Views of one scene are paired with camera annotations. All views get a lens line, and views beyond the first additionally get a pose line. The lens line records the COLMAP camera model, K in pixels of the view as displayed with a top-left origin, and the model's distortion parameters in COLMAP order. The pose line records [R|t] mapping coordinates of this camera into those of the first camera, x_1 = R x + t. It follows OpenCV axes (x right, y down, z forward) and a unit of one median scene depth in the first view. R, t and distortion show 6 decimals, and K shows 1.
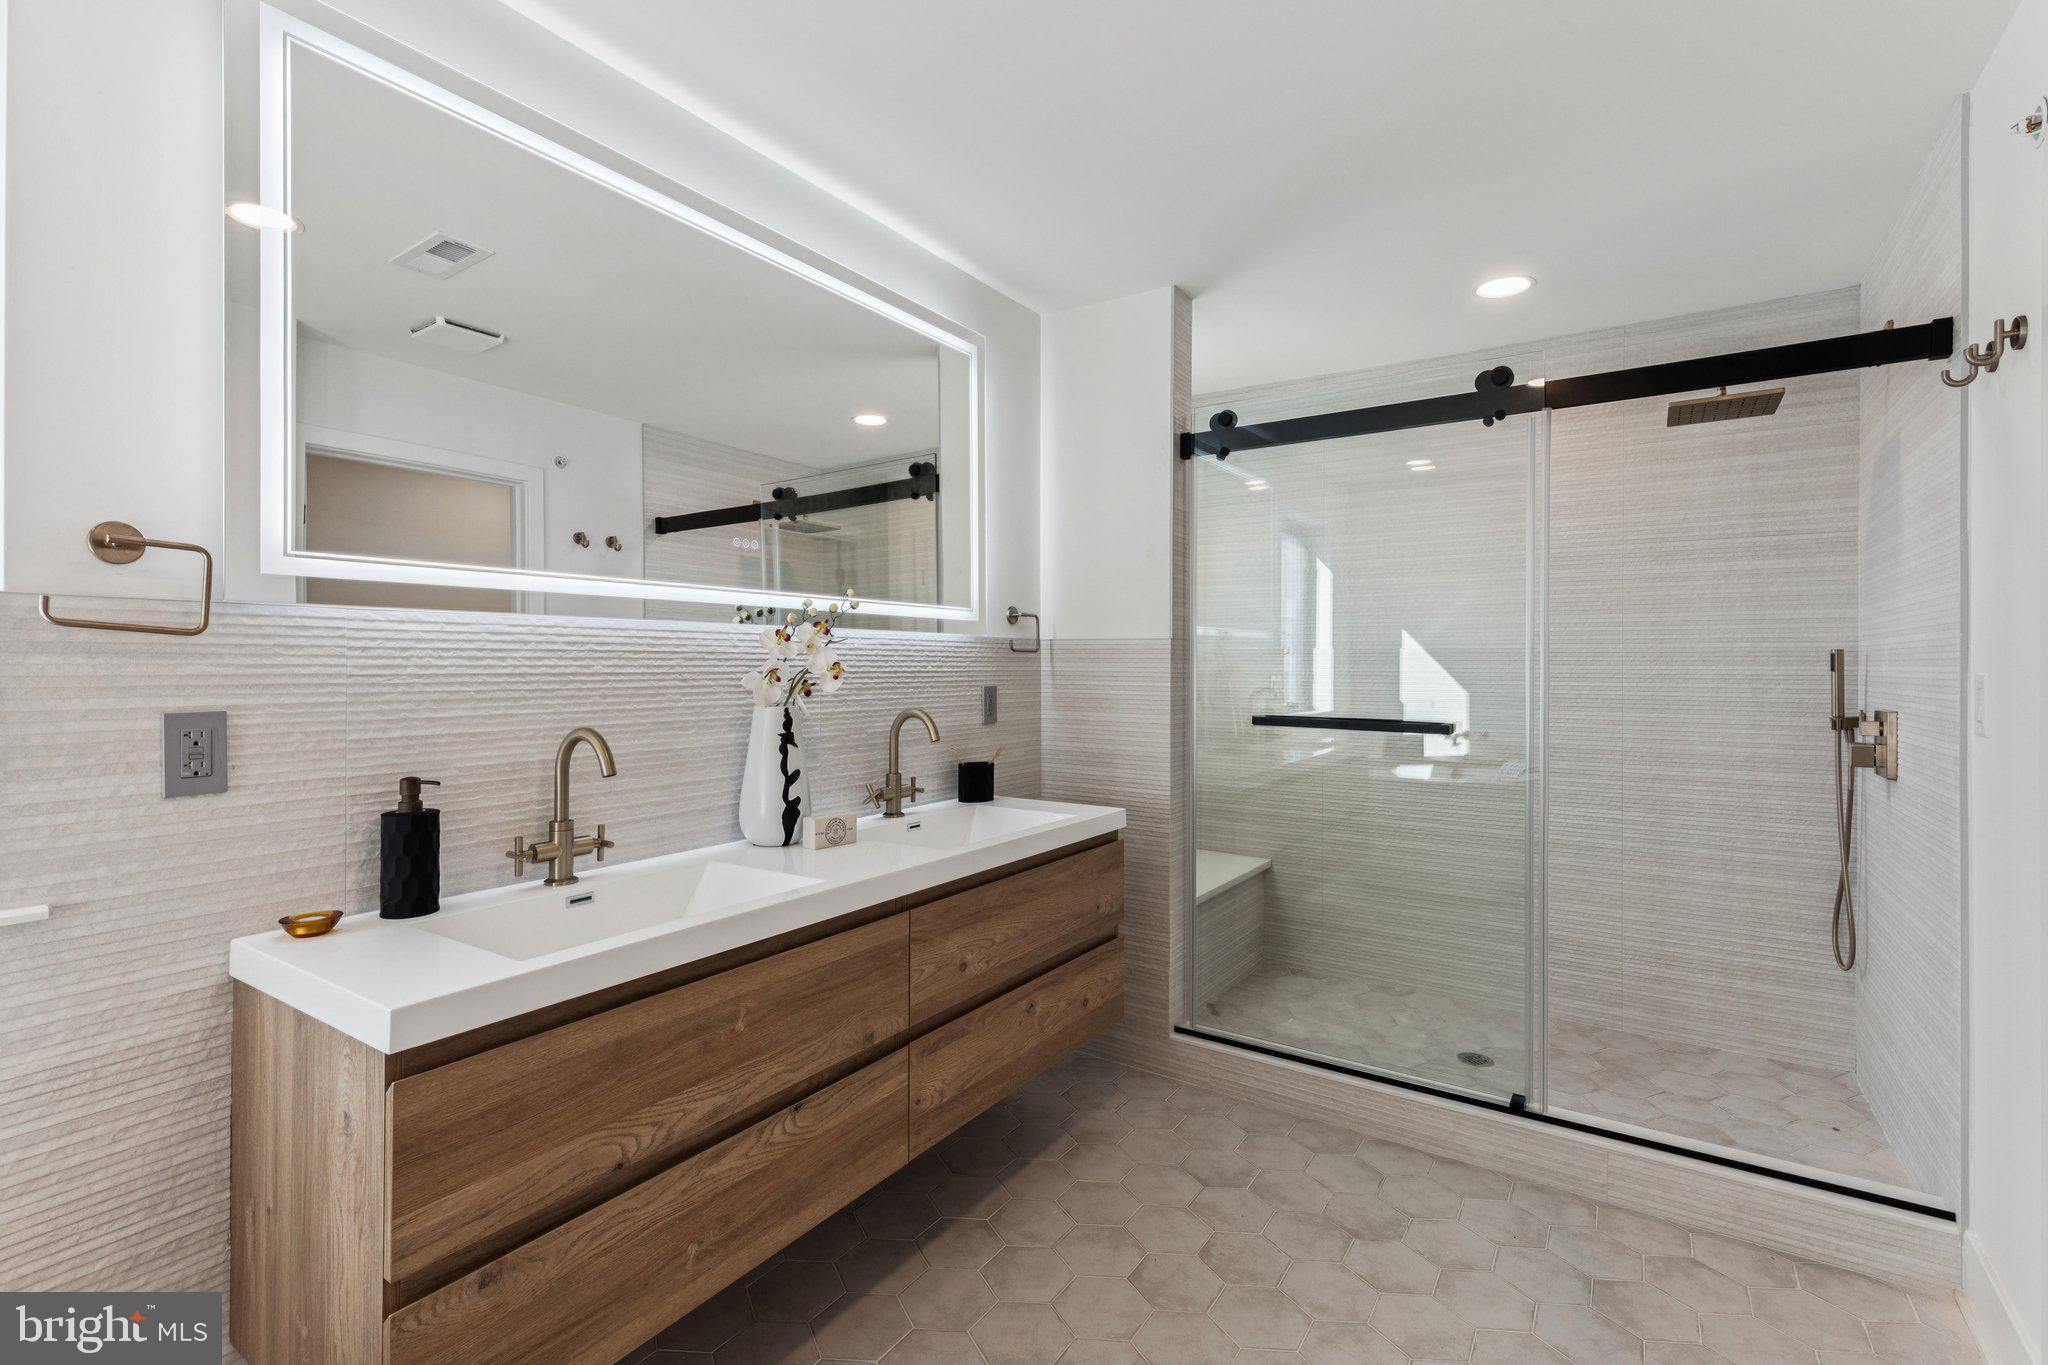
lens RADIAL K [[929.9, 0, 1022.6], [0, 929.9, 663.2], [0, 0, 1]] dist [0.010602, -0.002395]
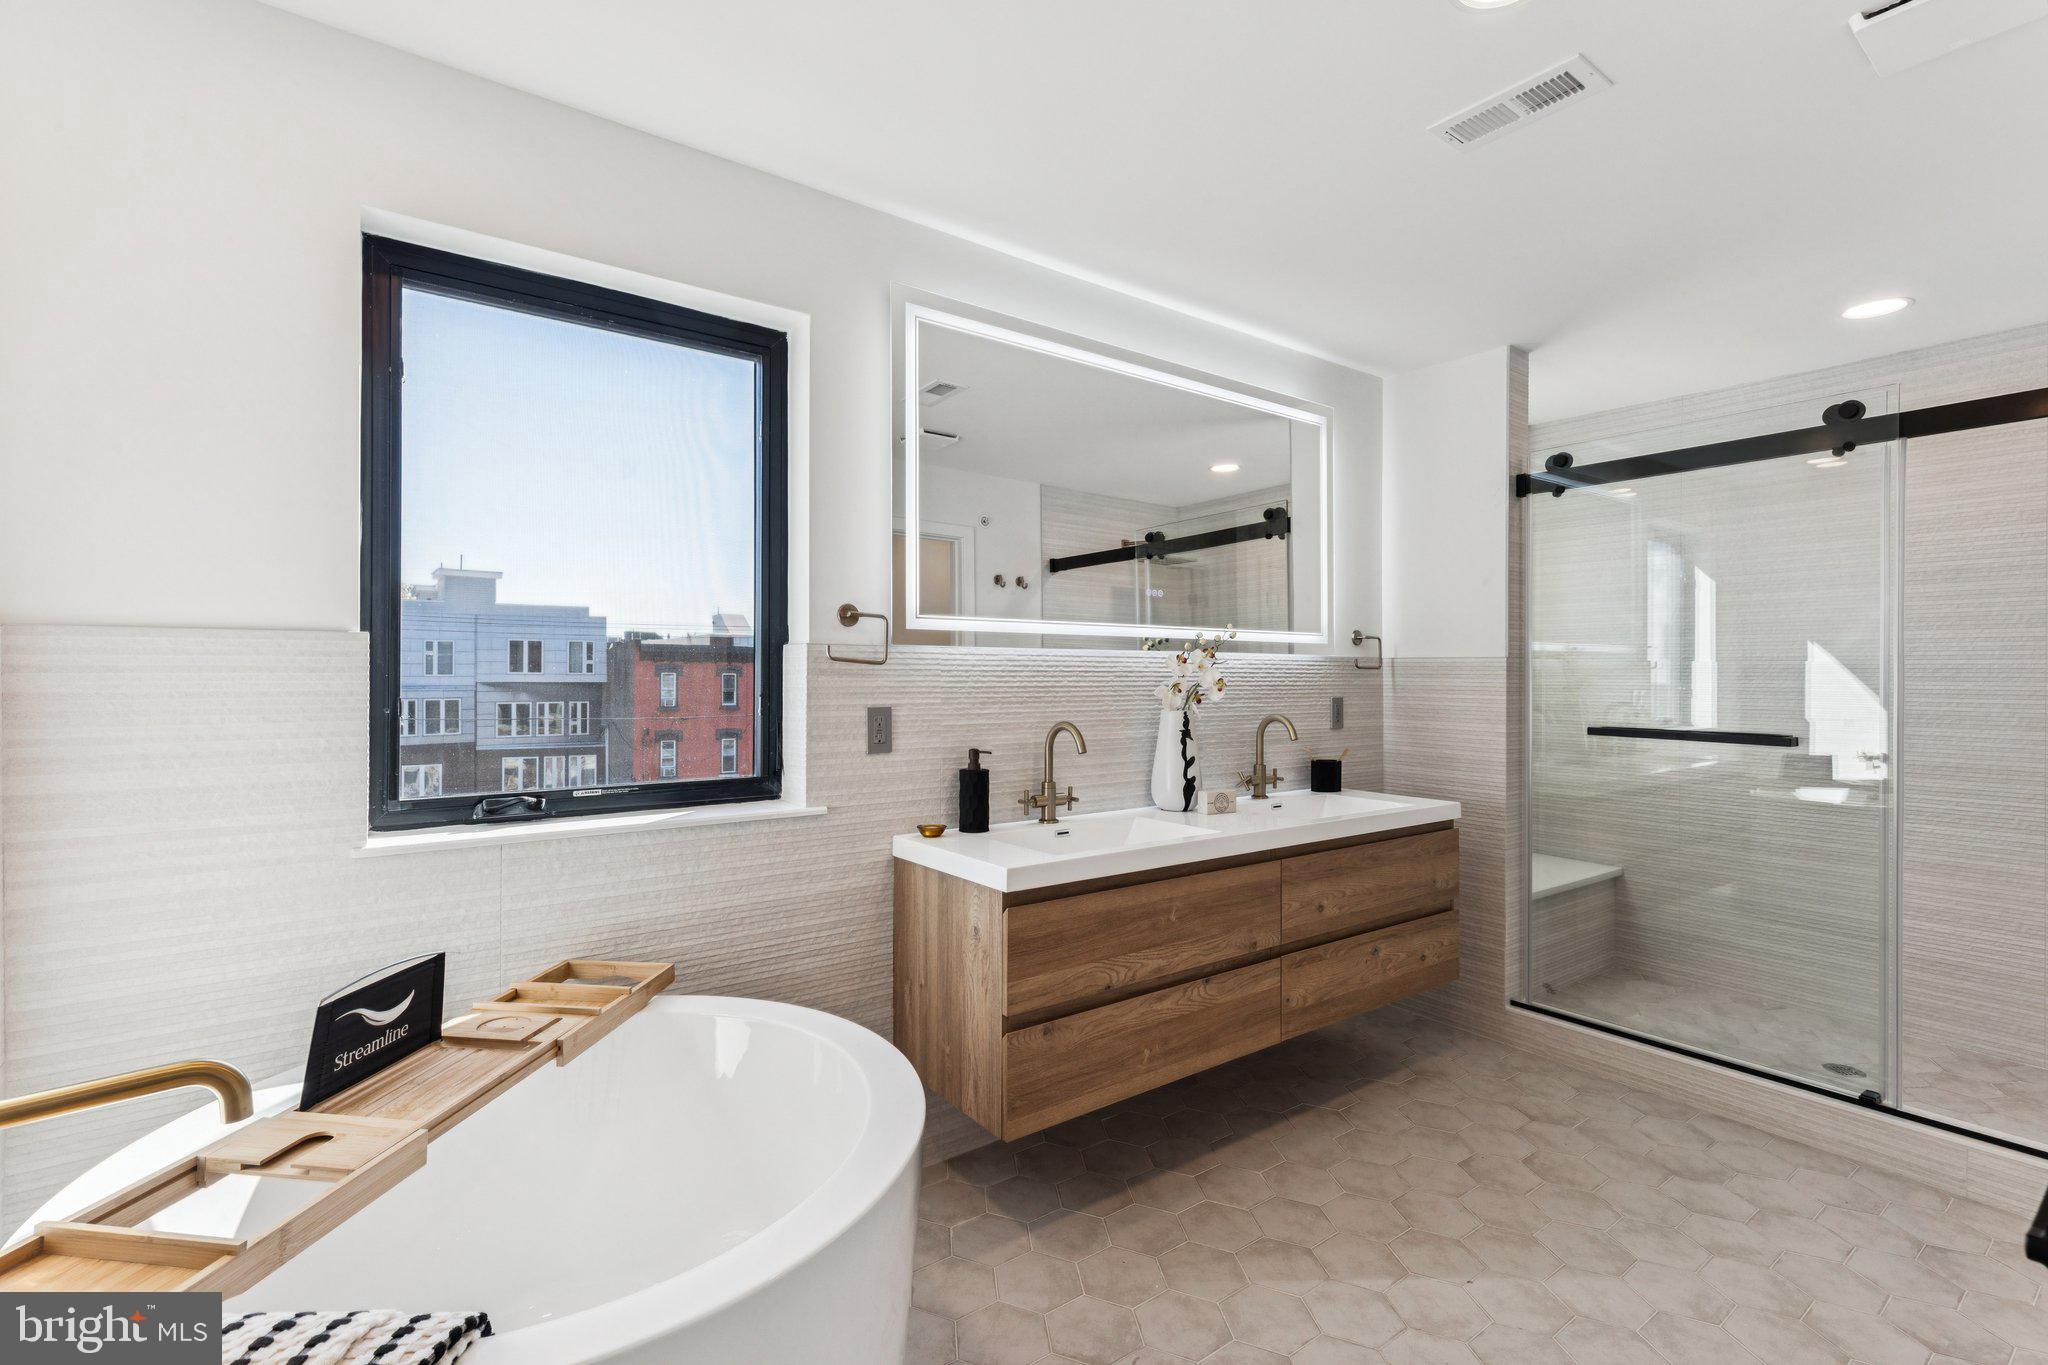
lens RADIAL K [[929.9, 0, 1025.2], [0, 929.9, 670.9], [0, 0, 1]] dist [0.010602, -0.002395]
pose [[0.940603, -0.000223, -0.339508, -0.008507], [-0.001022, 0.999993, -0.003488, -0.007043], [0.339506, 0.003628, 0.940597, -0.367018]]
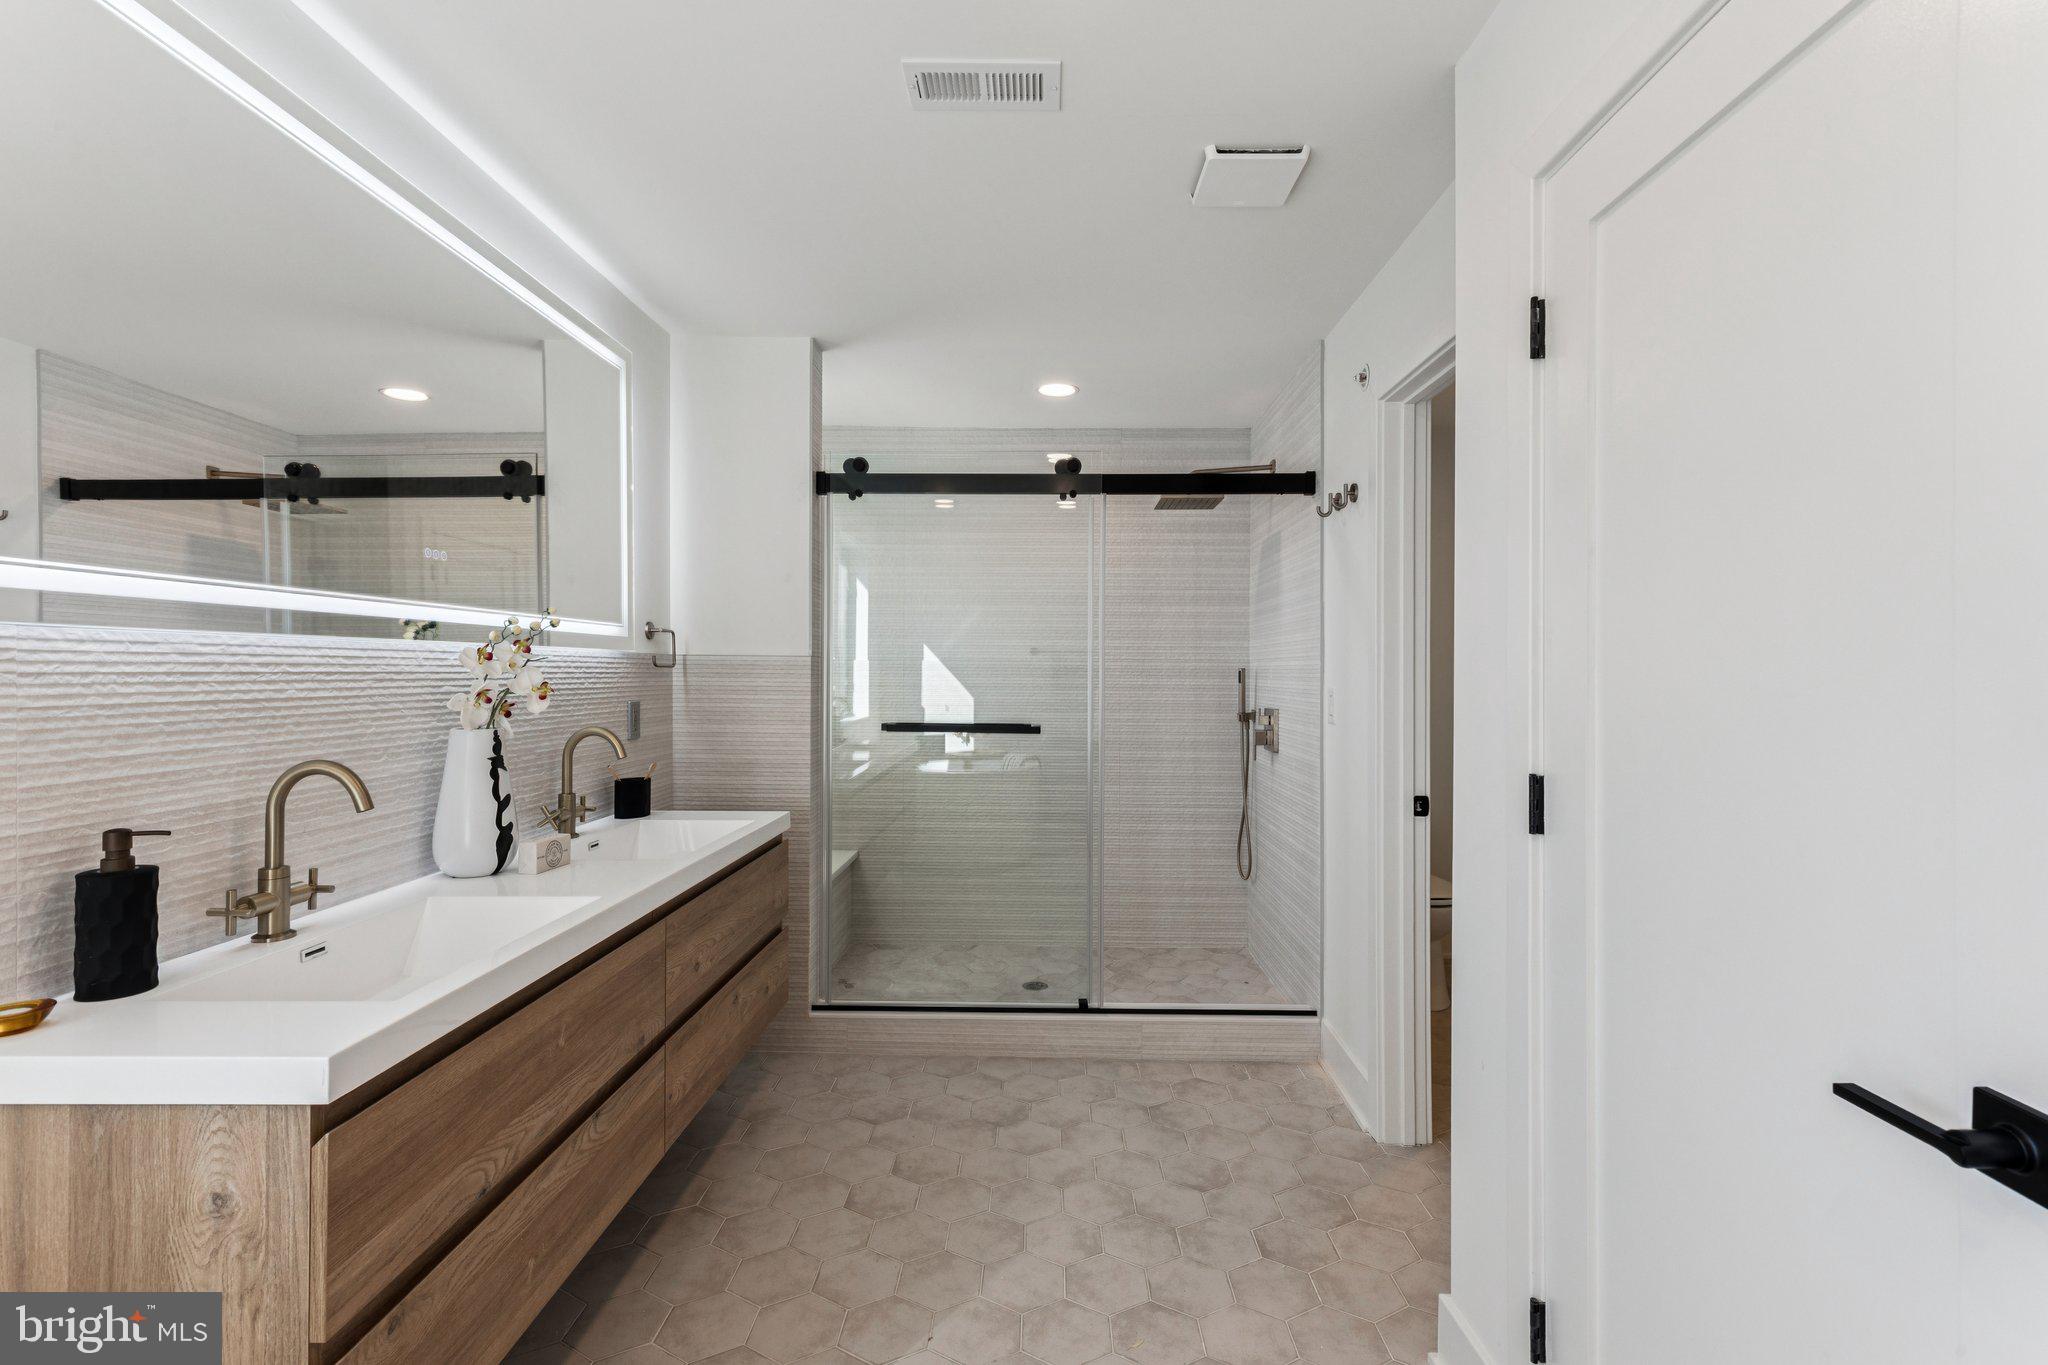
lens RADIAL K [[929.9, 0, 1034.9], [0, 929.9, 668.2], [0, 0, 1]] dist [0.010602, -0.002395]
pose [[0.838898, 0.003524, 0.544276, -0.301077], [-0.003645, 0.999993, -0.000857, -0.016675], [-0.544276, -0.001265, 0.838905, -0.104383]]
